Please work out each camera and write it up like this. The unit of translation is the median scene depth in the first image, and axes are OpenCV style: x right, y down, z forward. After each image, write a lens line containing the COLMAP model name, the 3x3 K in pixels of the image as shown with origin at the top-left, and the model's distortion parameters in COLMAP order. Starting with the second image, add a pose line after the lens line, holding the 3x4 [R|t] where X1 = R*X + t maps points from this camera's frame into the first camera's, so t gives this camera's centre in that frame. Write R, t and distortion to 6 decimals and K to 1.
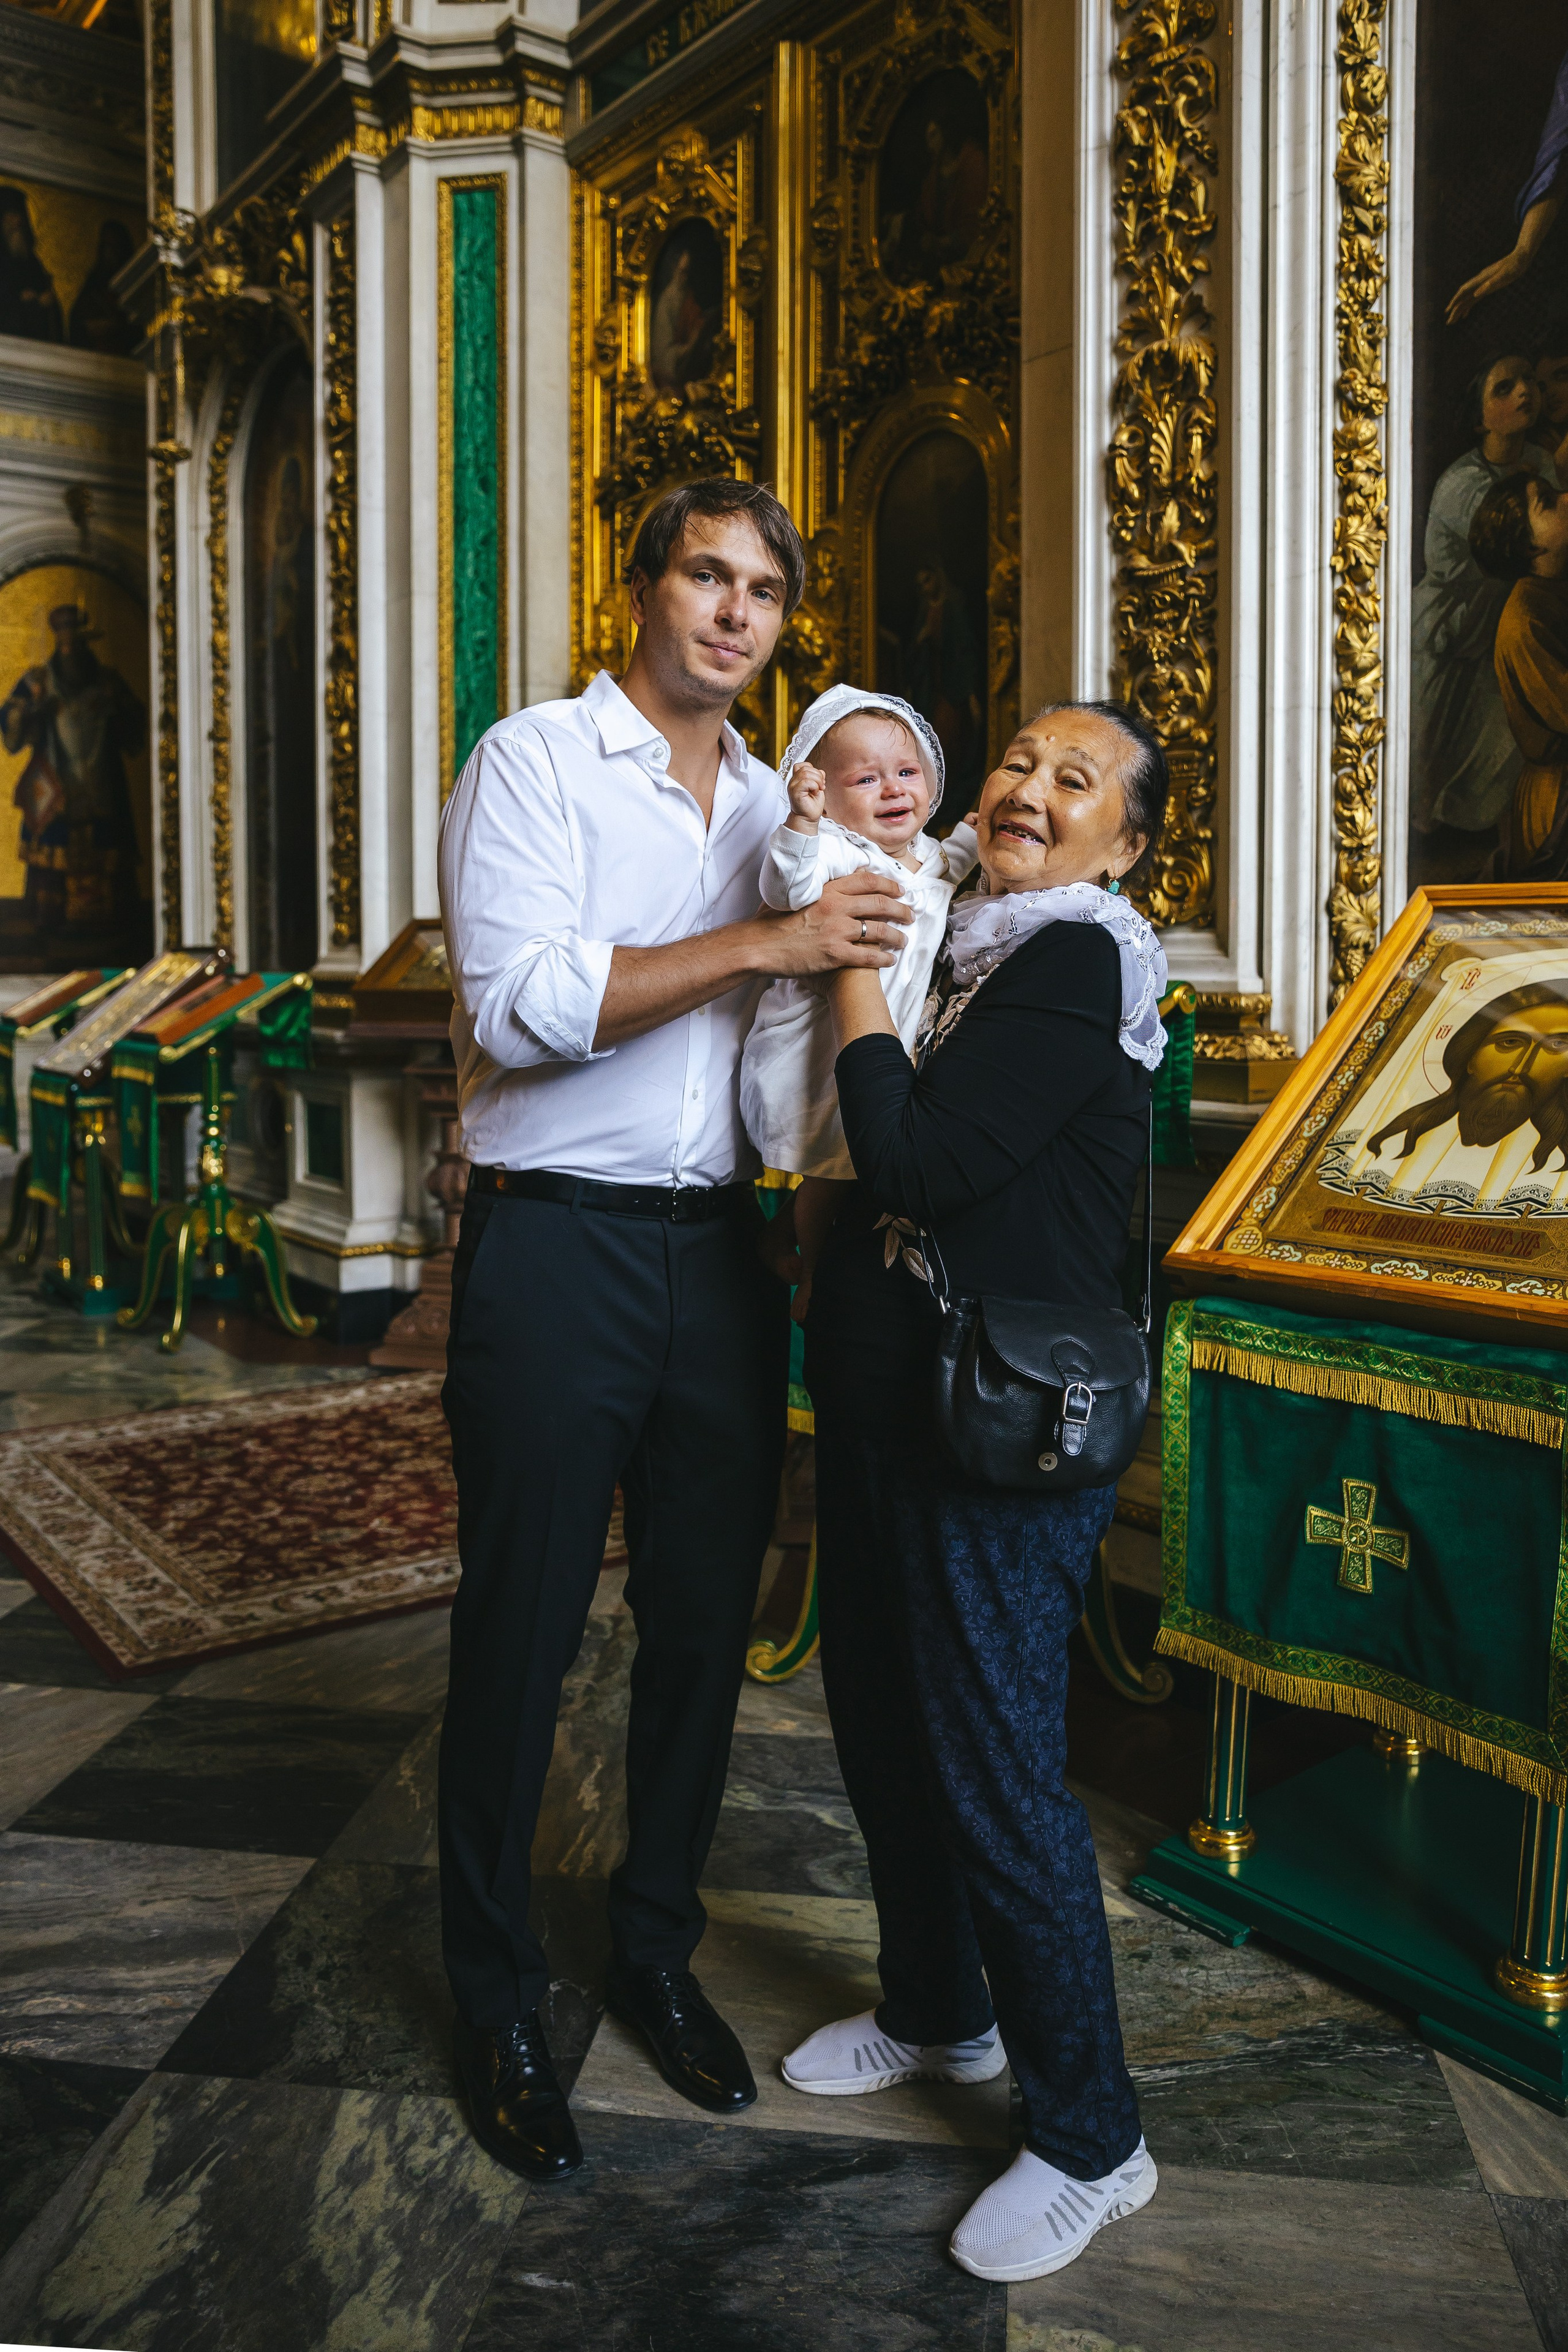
lens RADIAL K [[1692.8, 0, 848.3], [0, 1692.8, 1115.0], [0, 0, 1]] dist [-0.104582, 0.078711]
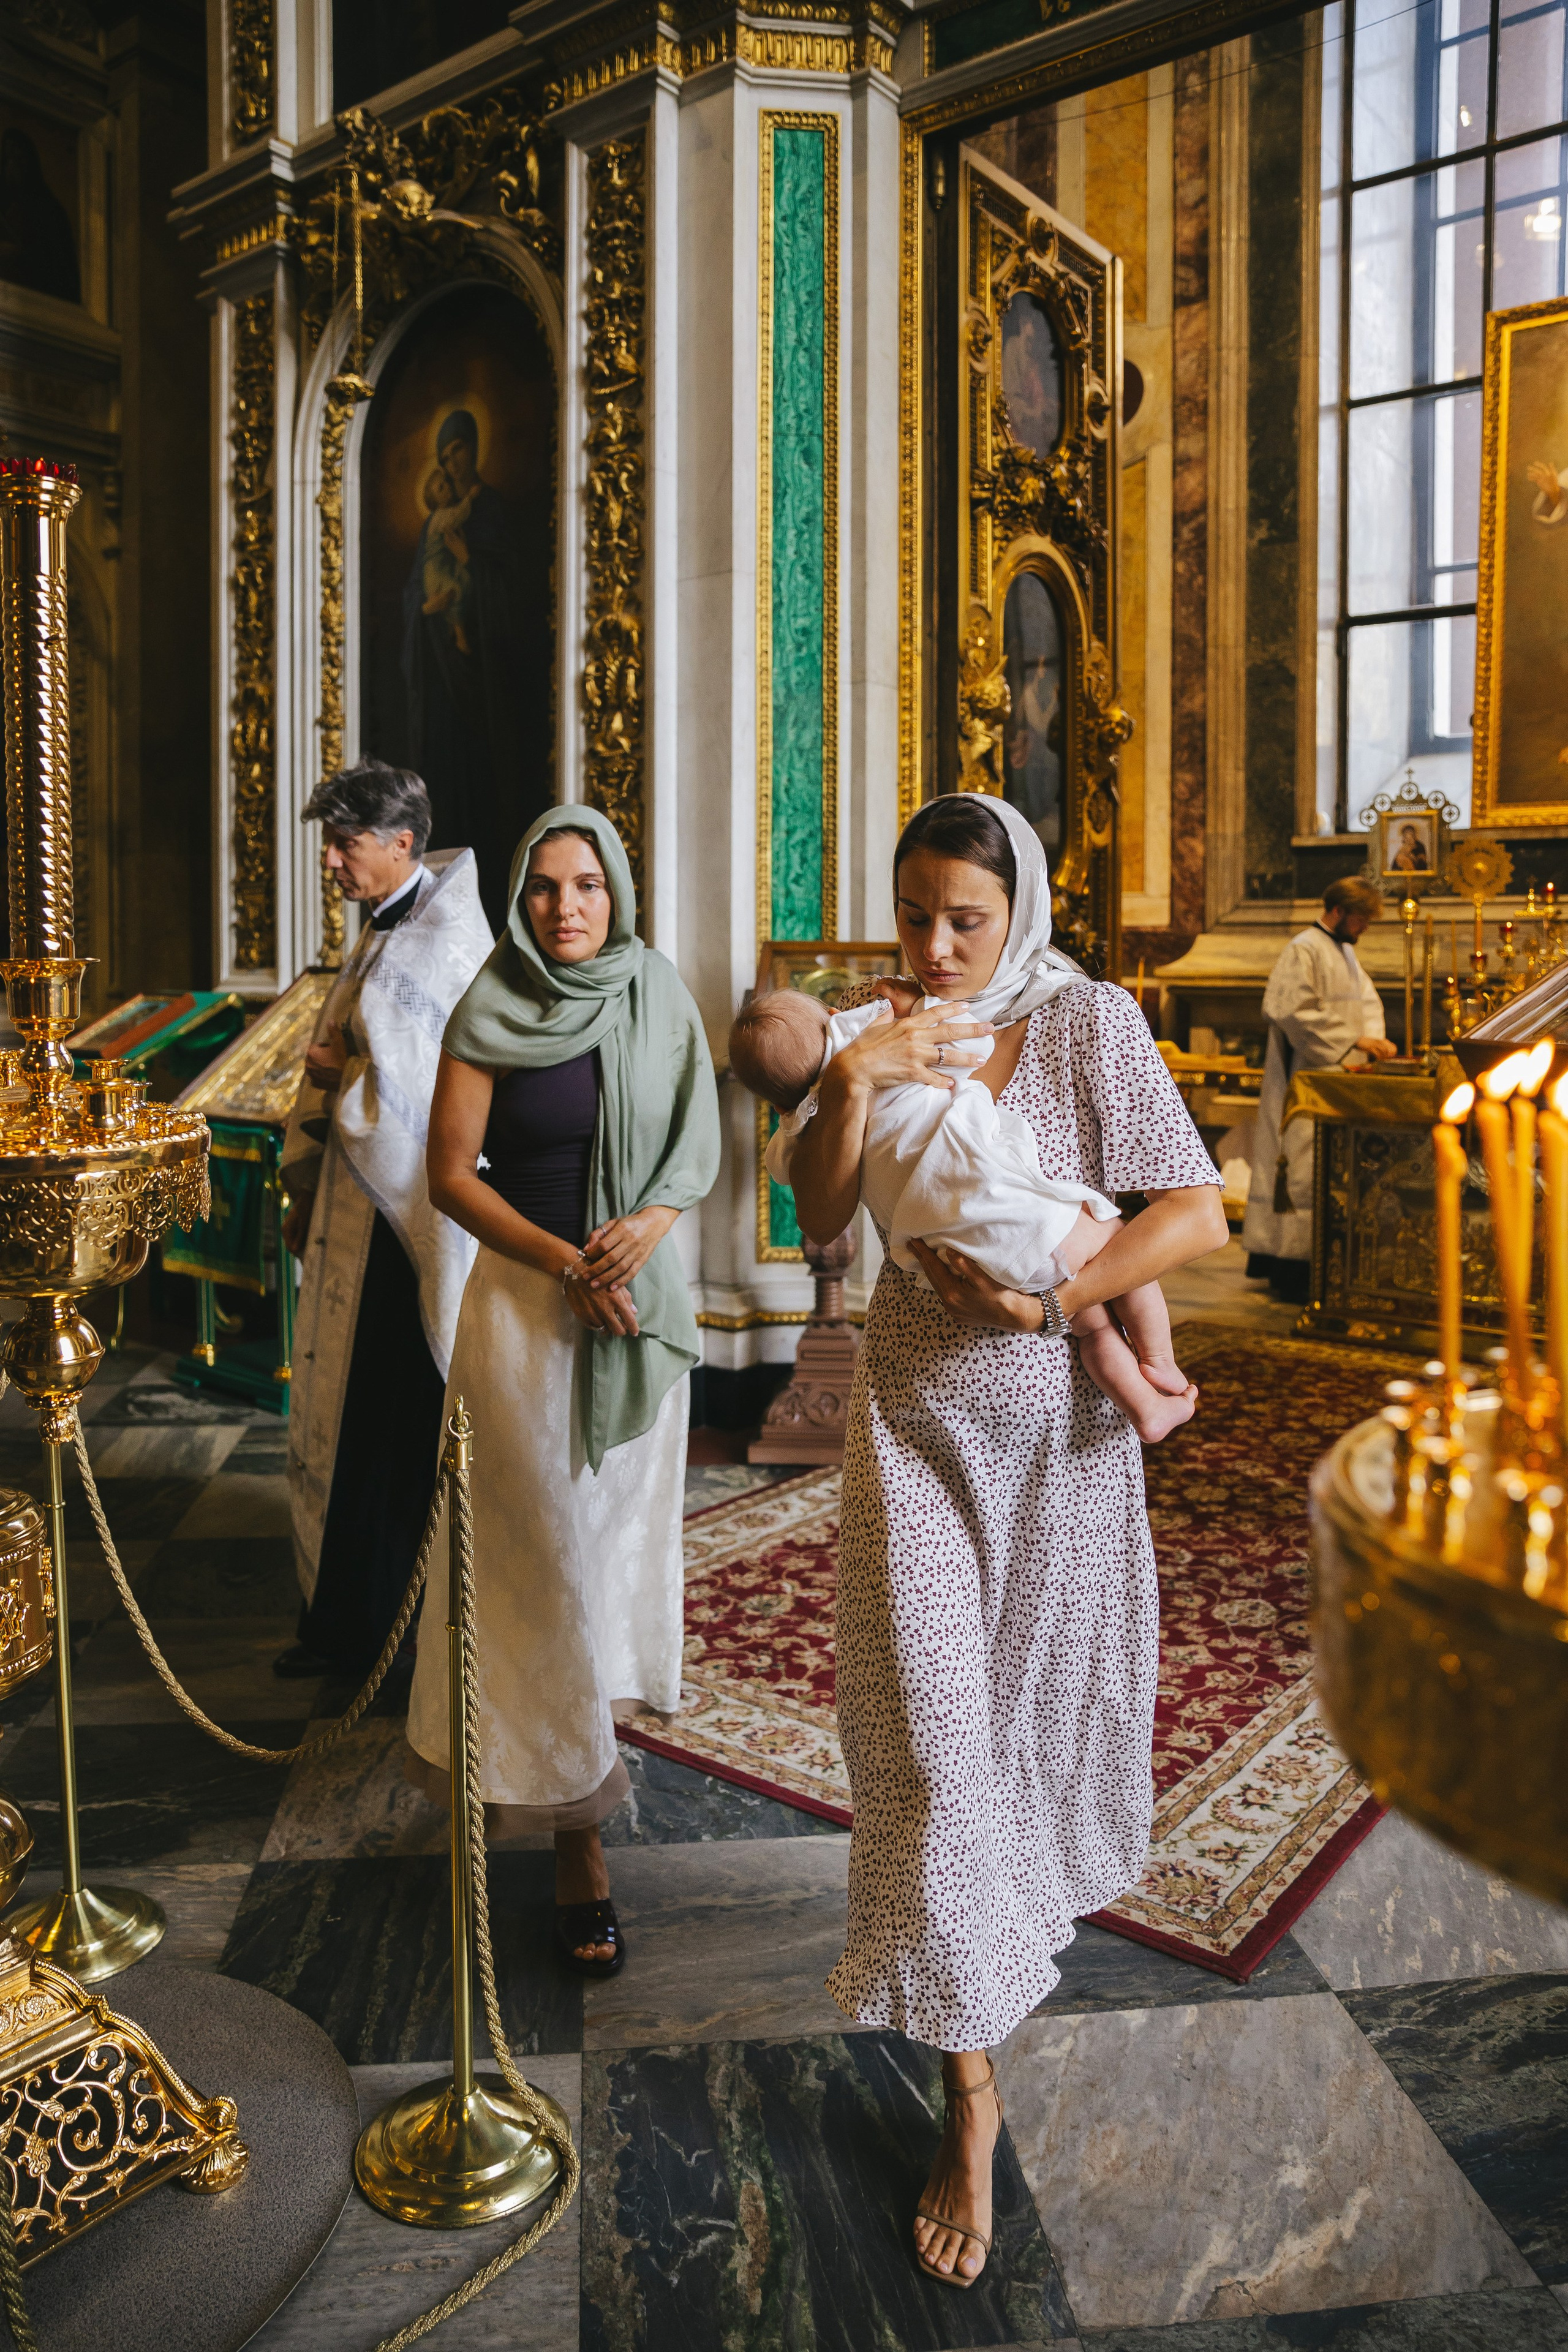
lens RADIAL K [[1630.8, 0, 874.8], [0, 1630.8, 1057.4], [0, 0, 1]] dist [-0.108456, 0.114750]
pose [[0.970341, -0.011372, 0.241473, -0.400253], [0.019460, 0.999326, -0.031138, -0.029565], [-0.240956, 0.034913, 0.969908, 0.167218]]
